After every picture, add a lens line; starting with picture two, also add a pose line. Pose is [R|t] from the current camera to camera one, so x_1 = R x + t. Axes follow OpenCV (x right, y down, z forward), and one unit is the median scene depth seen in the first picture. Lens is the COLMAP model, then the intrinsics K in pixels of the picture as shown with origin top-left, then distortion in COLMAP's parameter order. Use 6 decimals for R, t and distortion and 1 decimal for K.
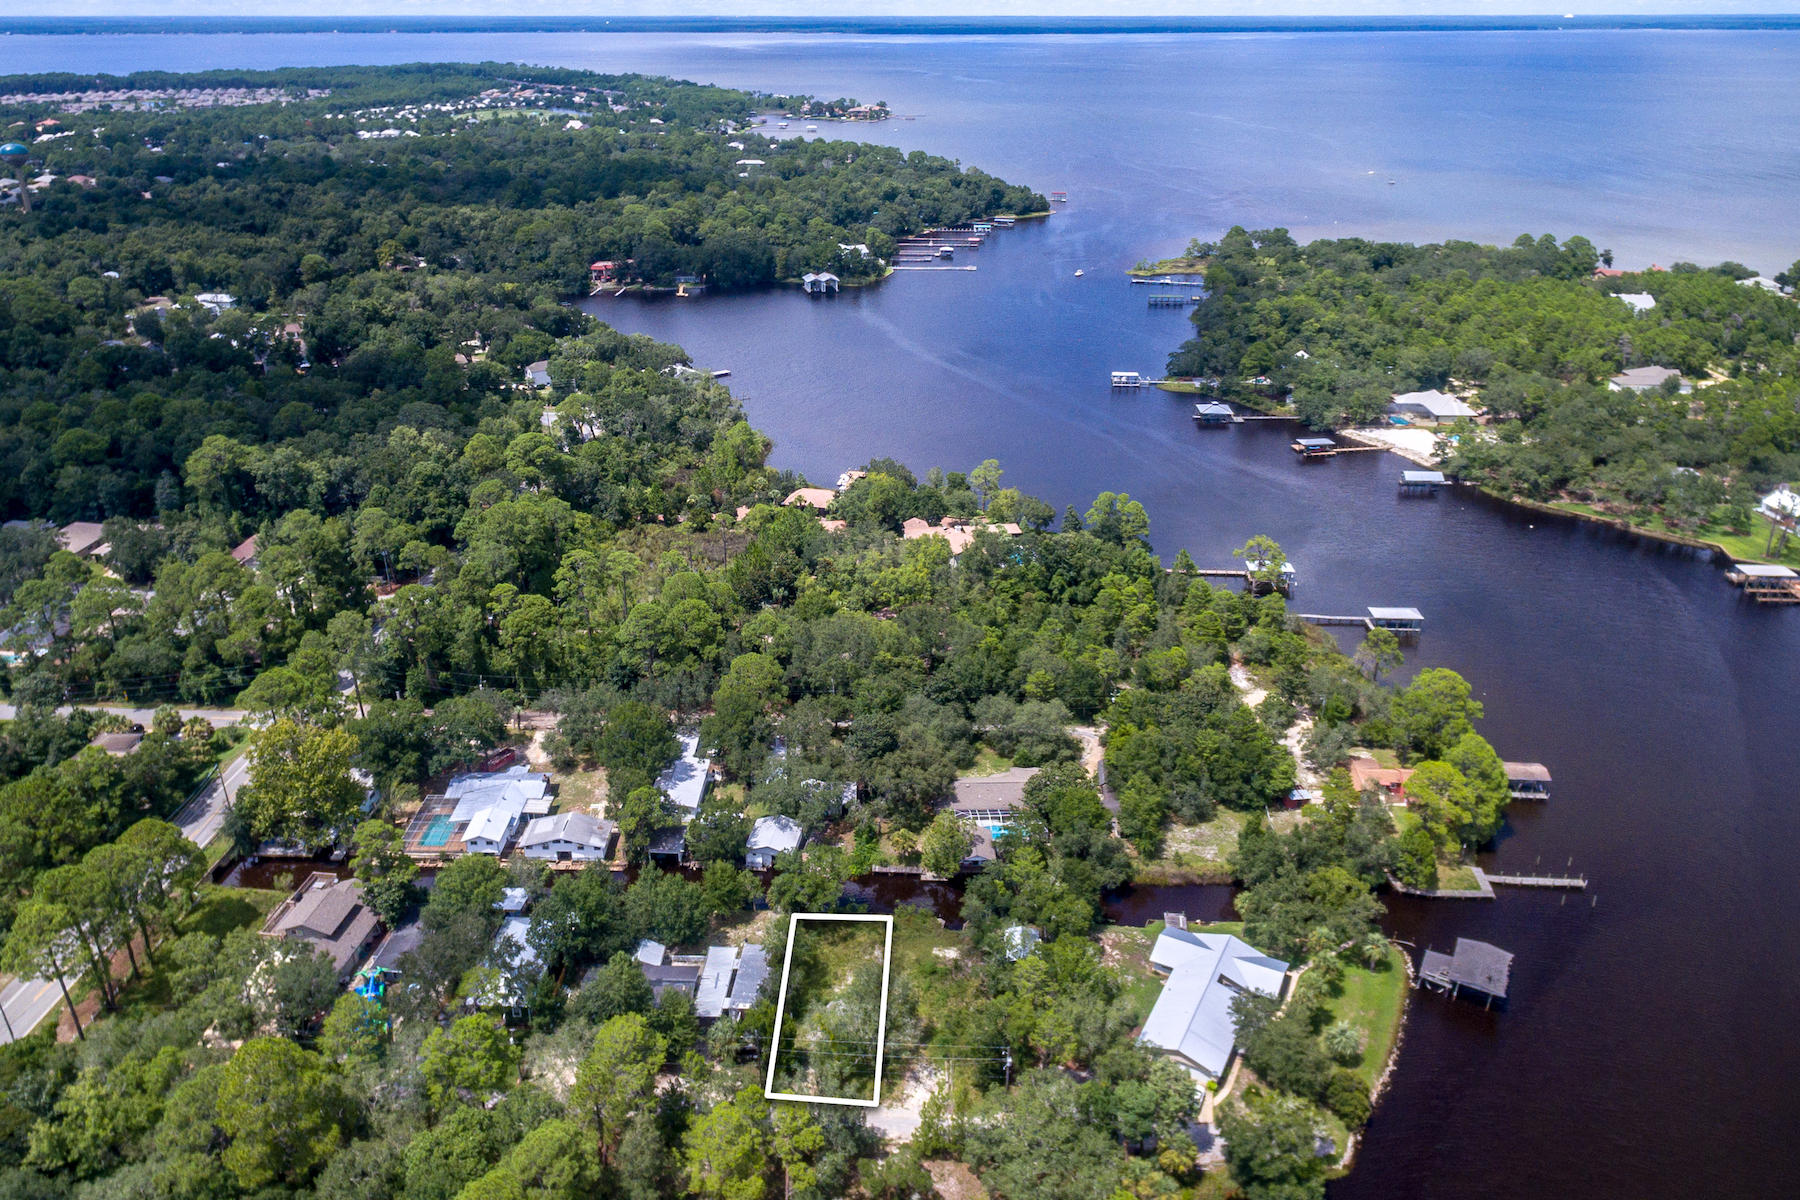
lens RADIAL K [[1237.2, 0, 878.3], [0, 1237.2, 601.1], [0, 0, 1]] dist [0.004097, -0.000261]
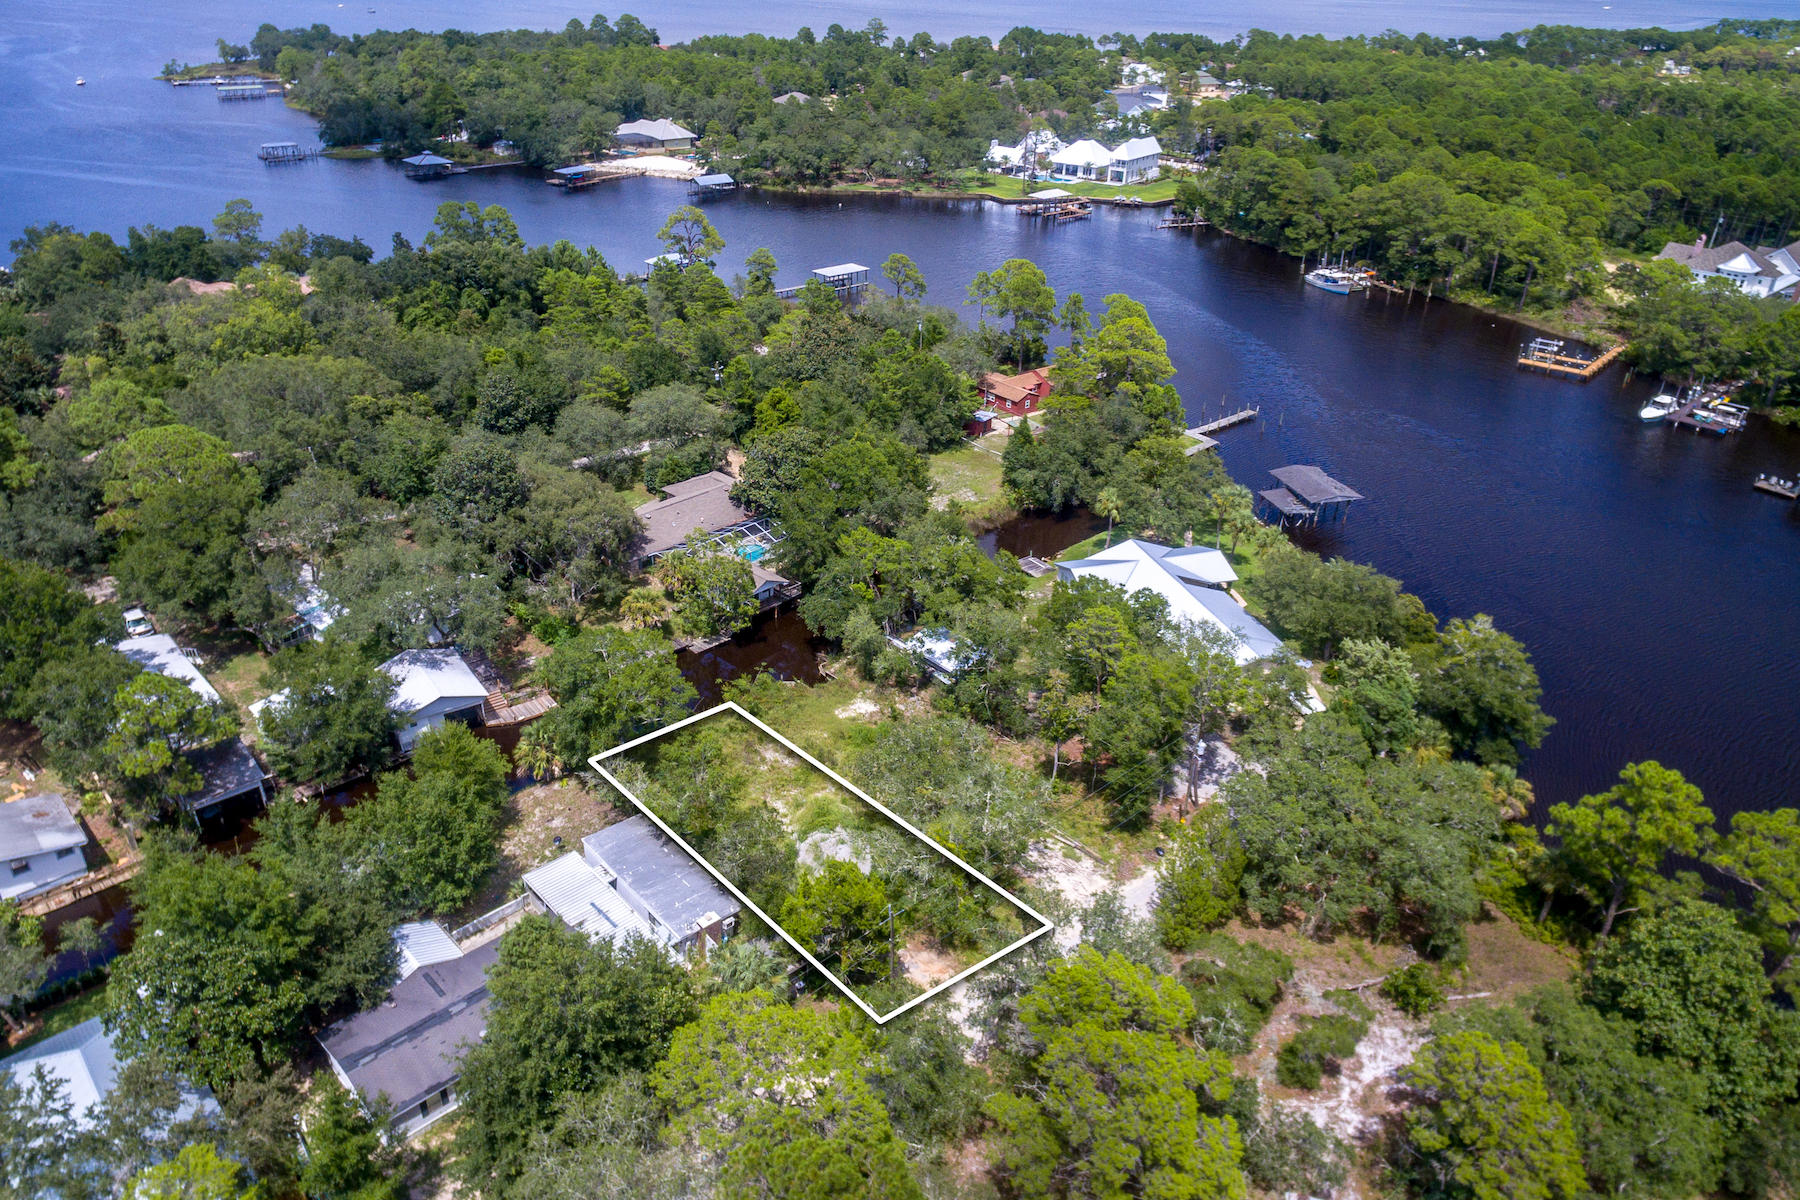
lens RADIAL K [[1196.4, 0, 870.7], [0, 1196.4, 608.4], [0, 0, 1]] dist [0.003649, 0.002628]
pose [[0.705381, -0.326794, 0.629002, -0.130211], [0.265863, 0.944575, 0.192602, 0.055111], [-0.657080, 0.031370, 0.753167, 0.241157]]
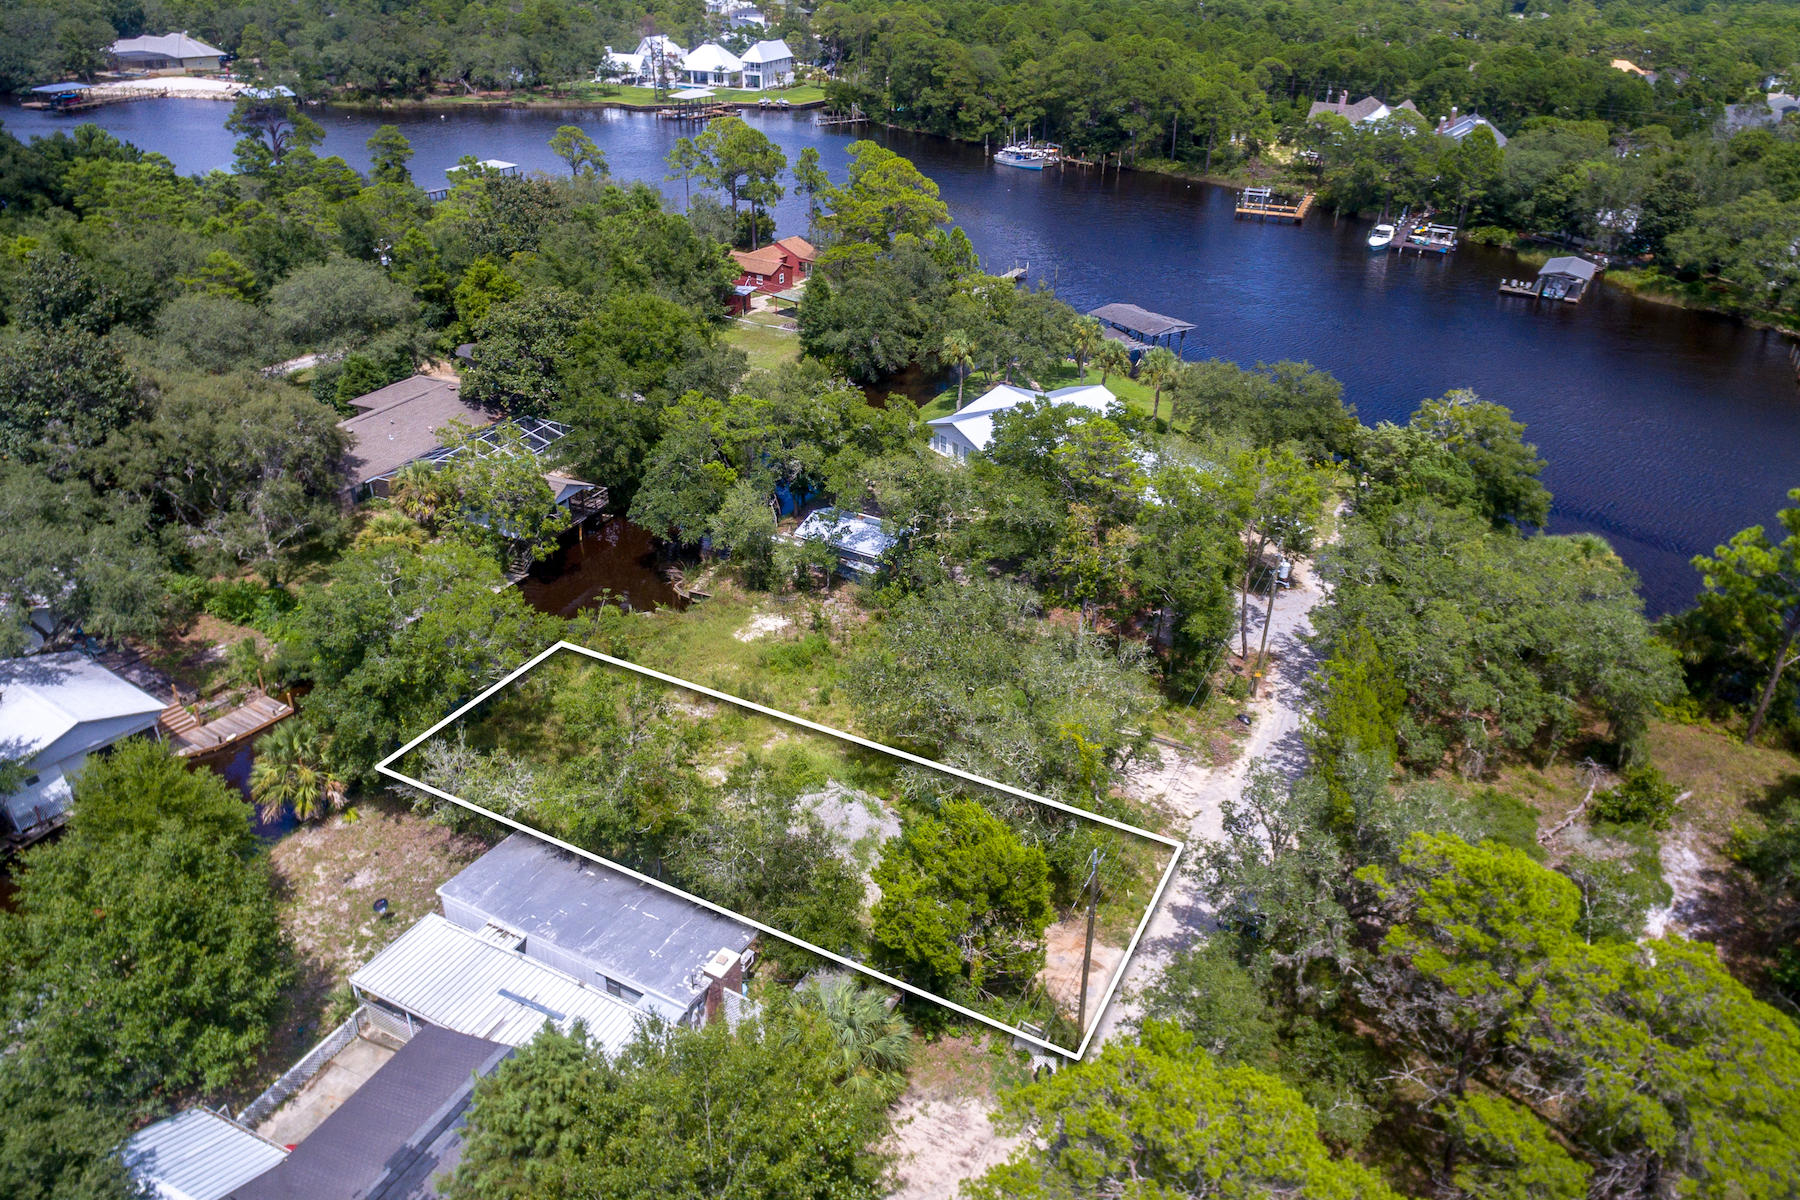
lens RADIAL K [[1211.6, 0, 928.5], [0, 1211.6, 602.5], [0, 0, 1]] dist [0.004916, -0.005906]
pose [[0.389348, -0.429881, 0.814623, -0.115427], [0.337825, 0.889425, 0.307892, 0.073231], [-0.856903, 0.155322, 0.491520, 0.326076]]
